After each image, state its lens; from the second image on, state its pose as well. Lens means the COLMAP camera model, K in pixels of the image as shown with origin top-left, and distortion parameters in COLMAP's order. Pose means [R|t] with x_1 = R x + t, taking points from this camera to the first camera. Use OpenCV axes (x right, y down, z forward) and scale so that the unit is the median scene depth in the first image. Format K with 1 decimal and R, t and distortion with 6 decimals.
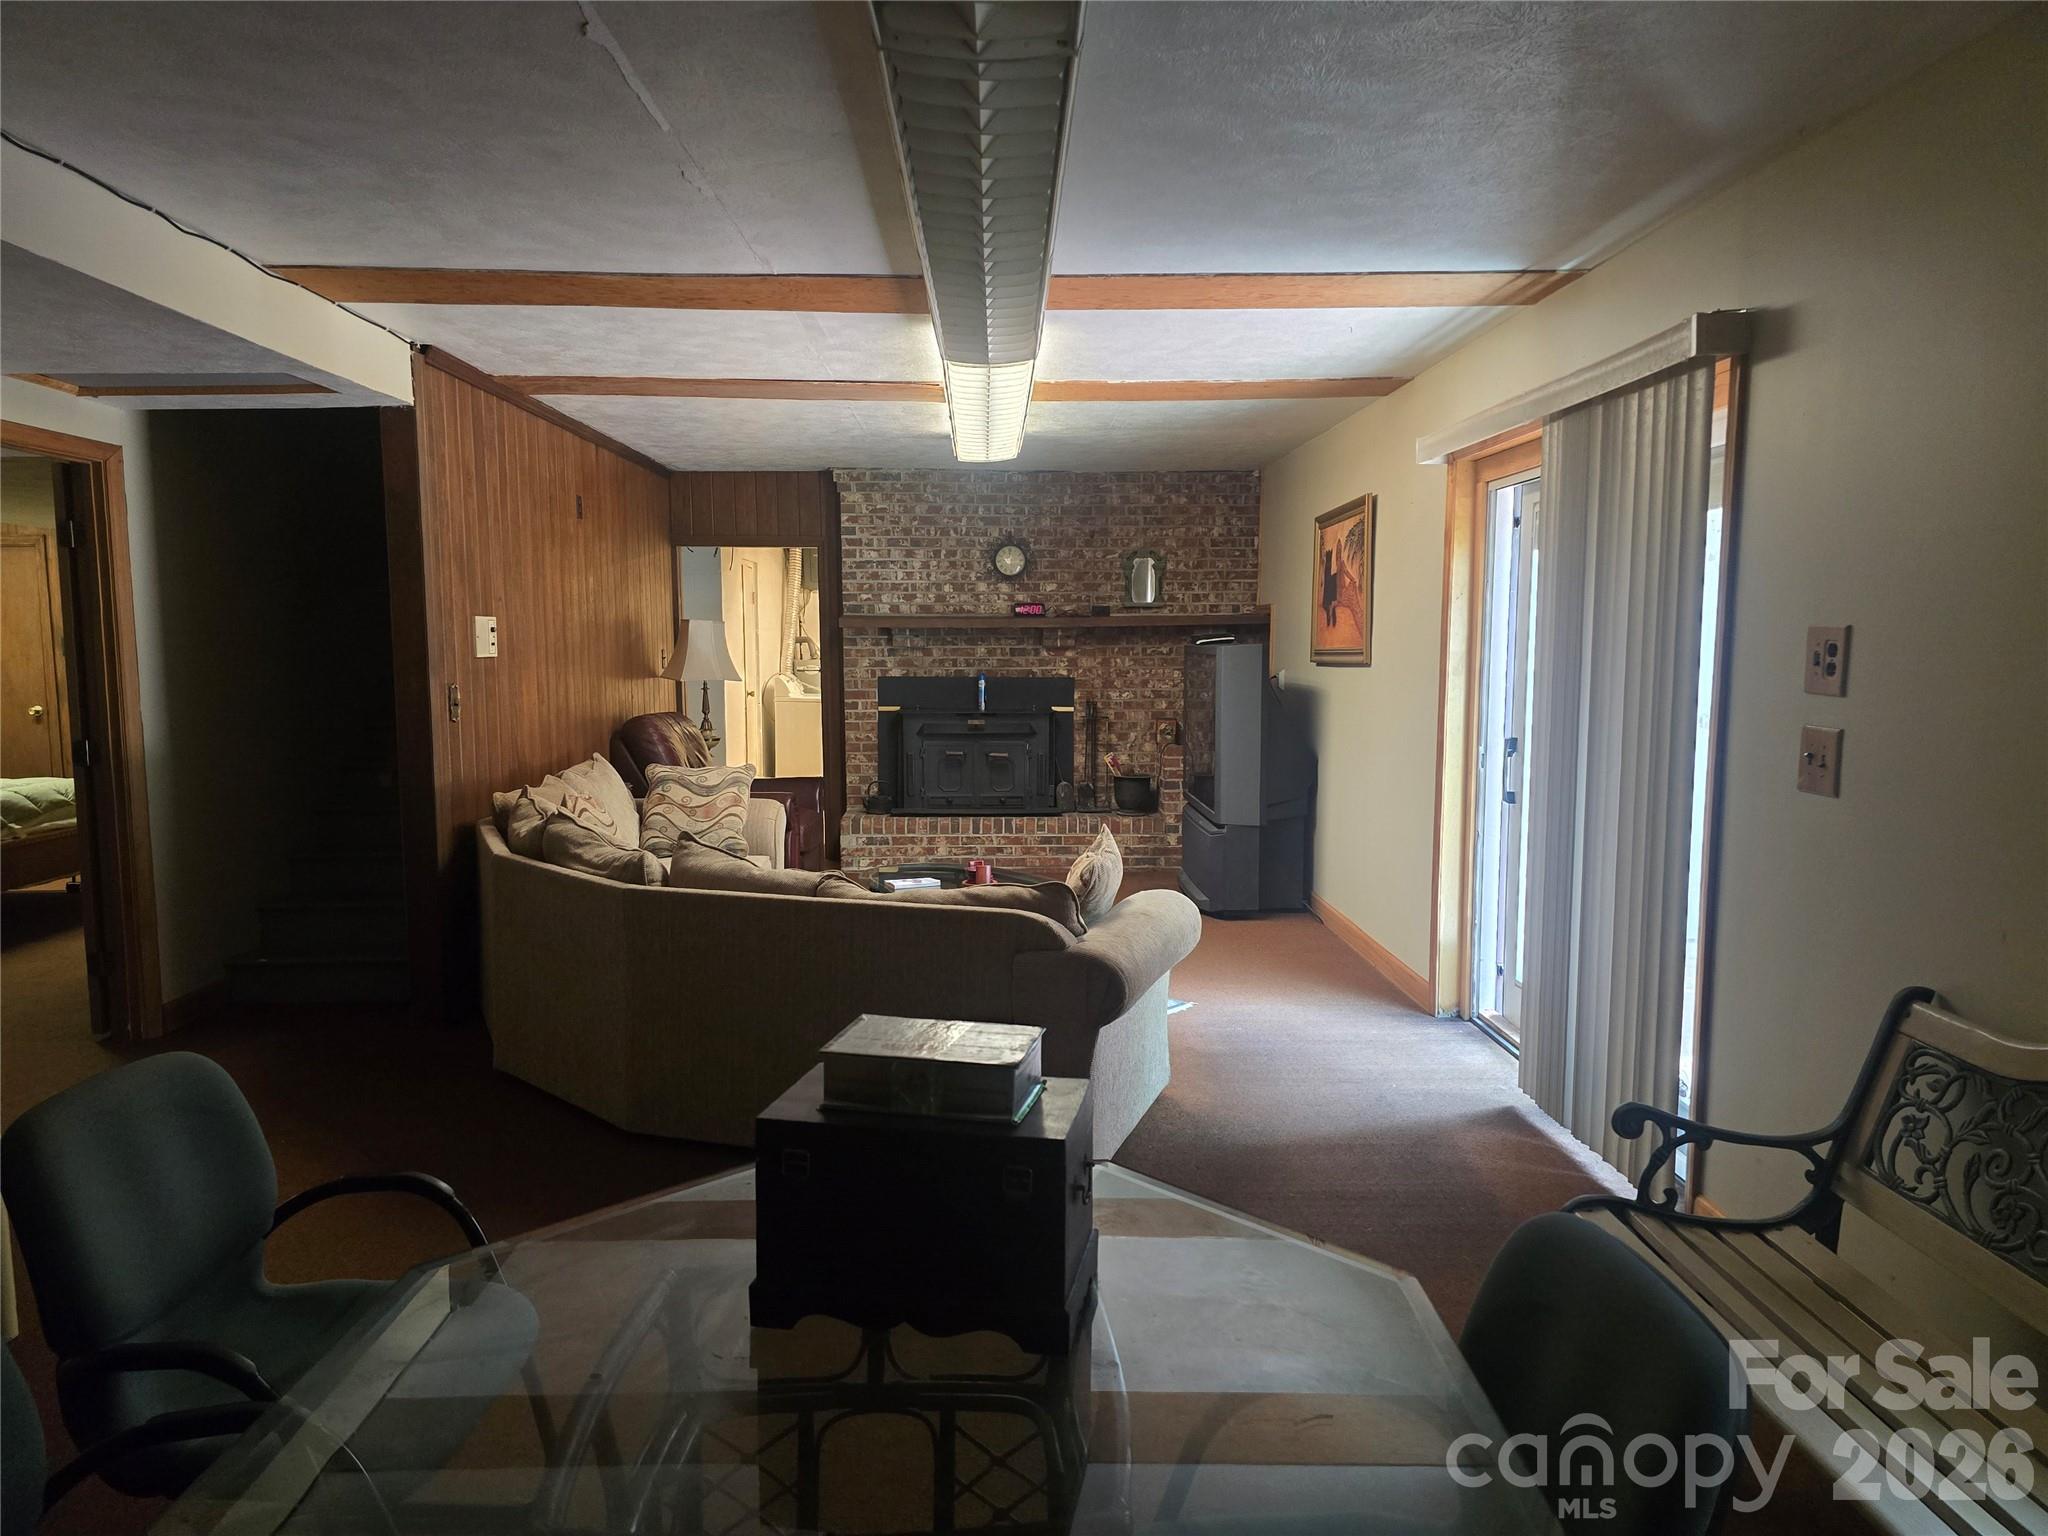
lens RADIAL K [[1359.5, 0, 1024.0], [0, 1359.5, 768.0], [0, 0, 1]] dist [0.122174, -0.241064]
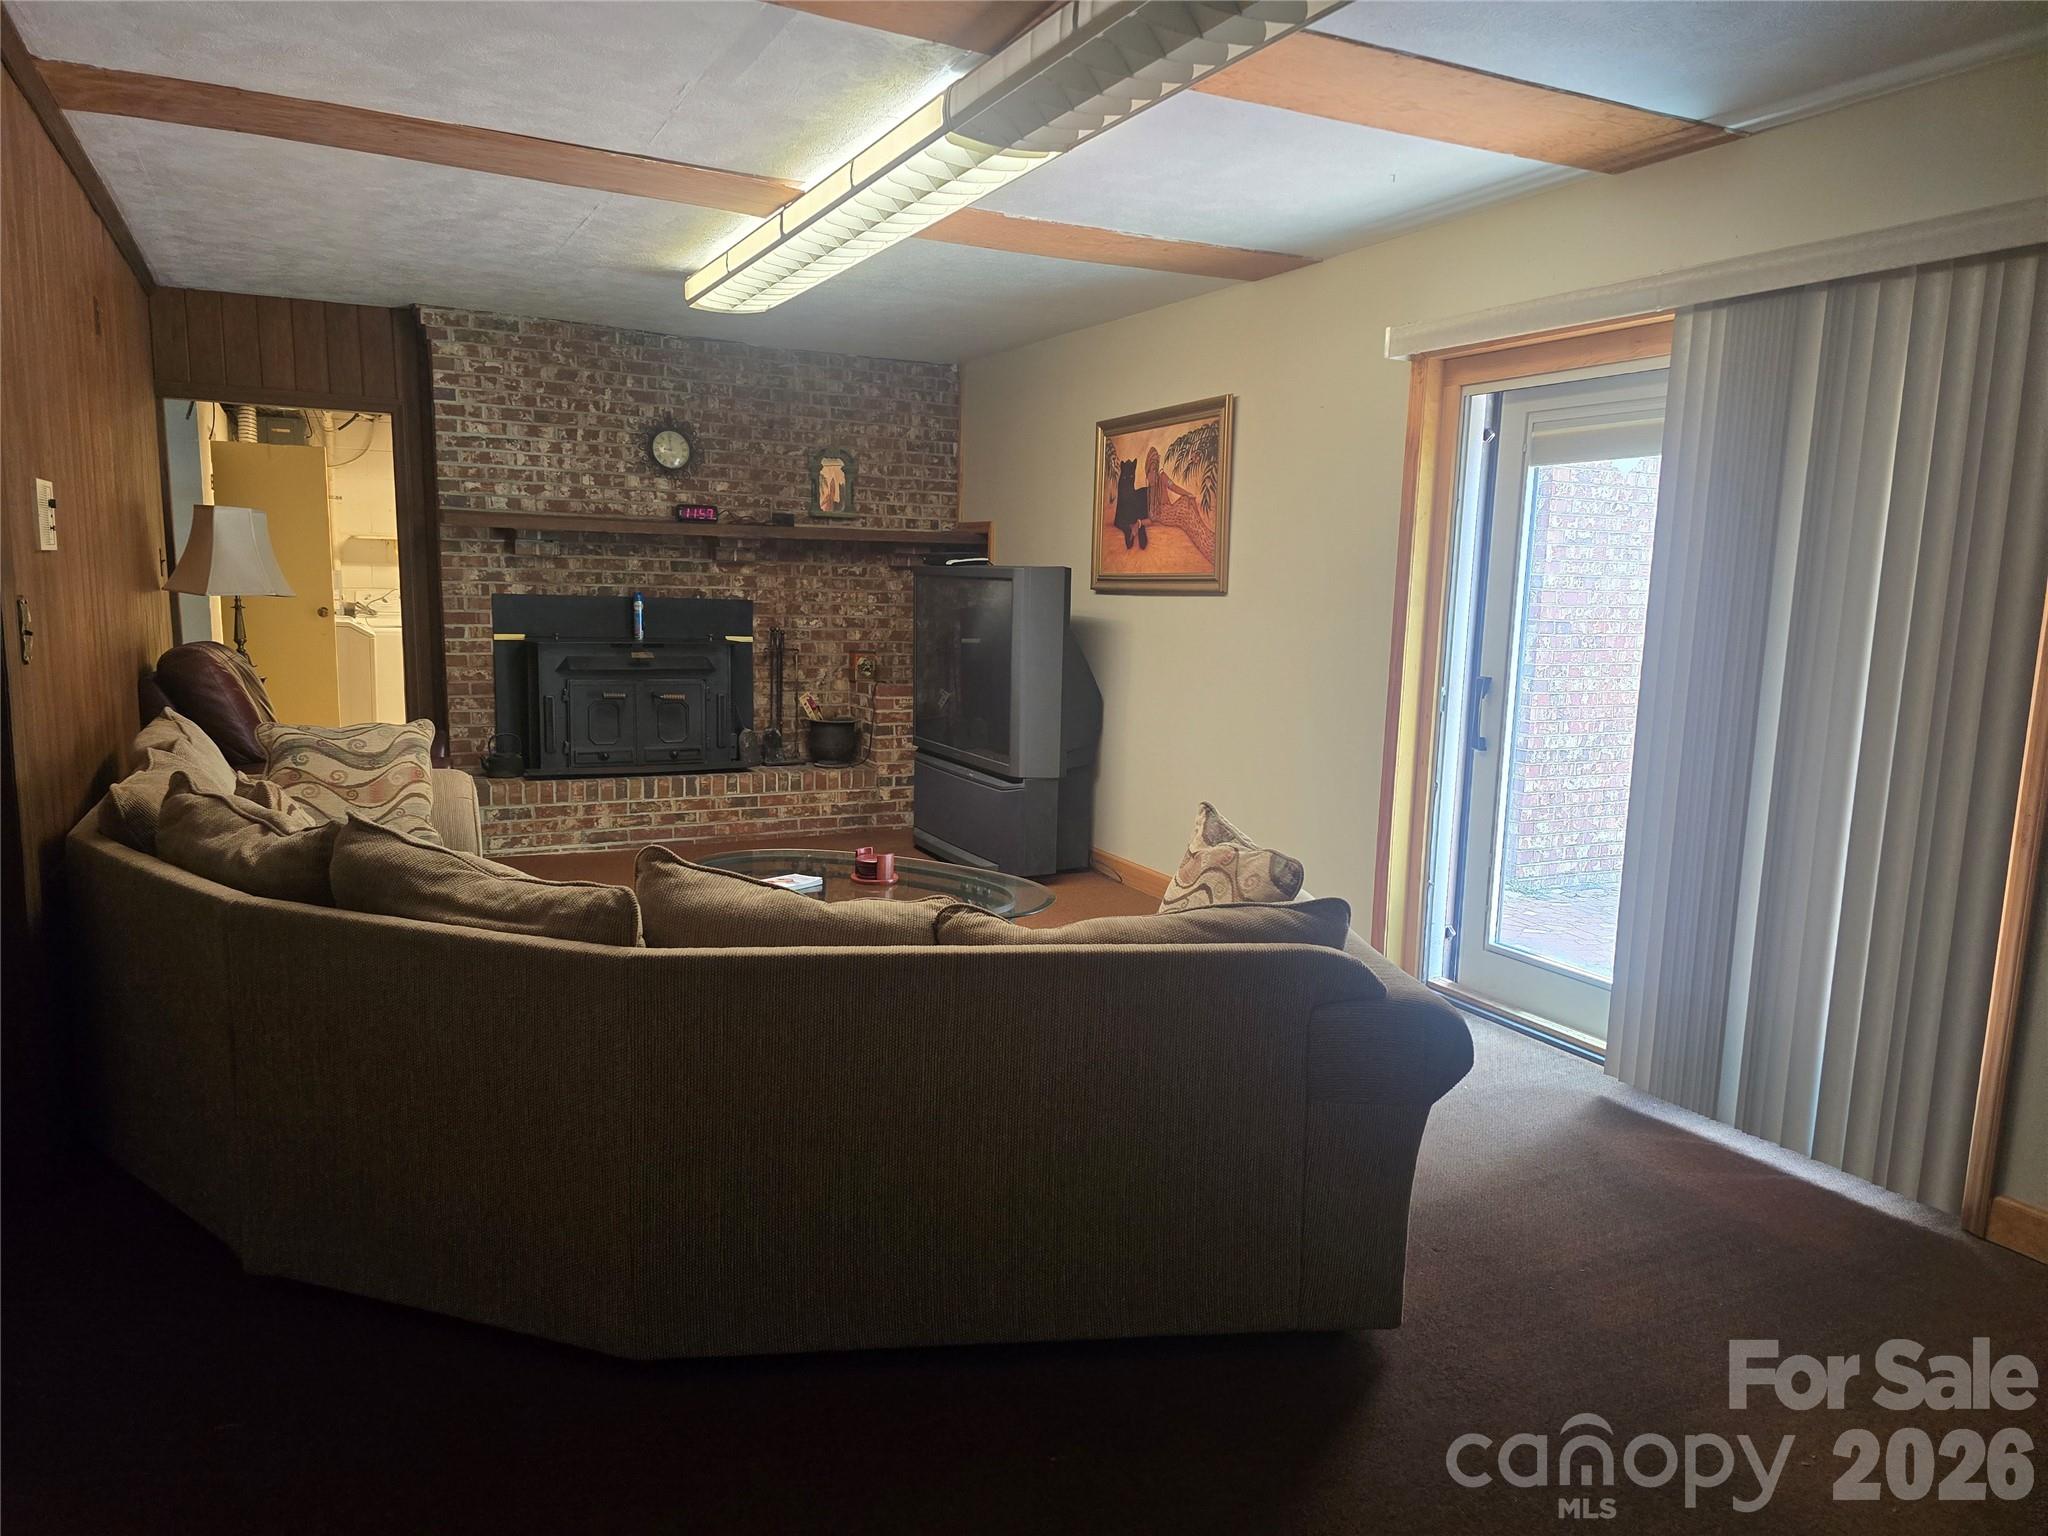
lens RADIAL K [[1359.5, 0, 1024.0], [0, 1359.5, 768.0], [0, 0, 1]] dist [0.122174, -0.241064]
pose [[0.898991, -0.036694, 0.436428, -0.179738], [0.013447, 0.998327, 0.056238, -0.010286], [-0.437761, -0.044689, 0.897980, 0.188177]]
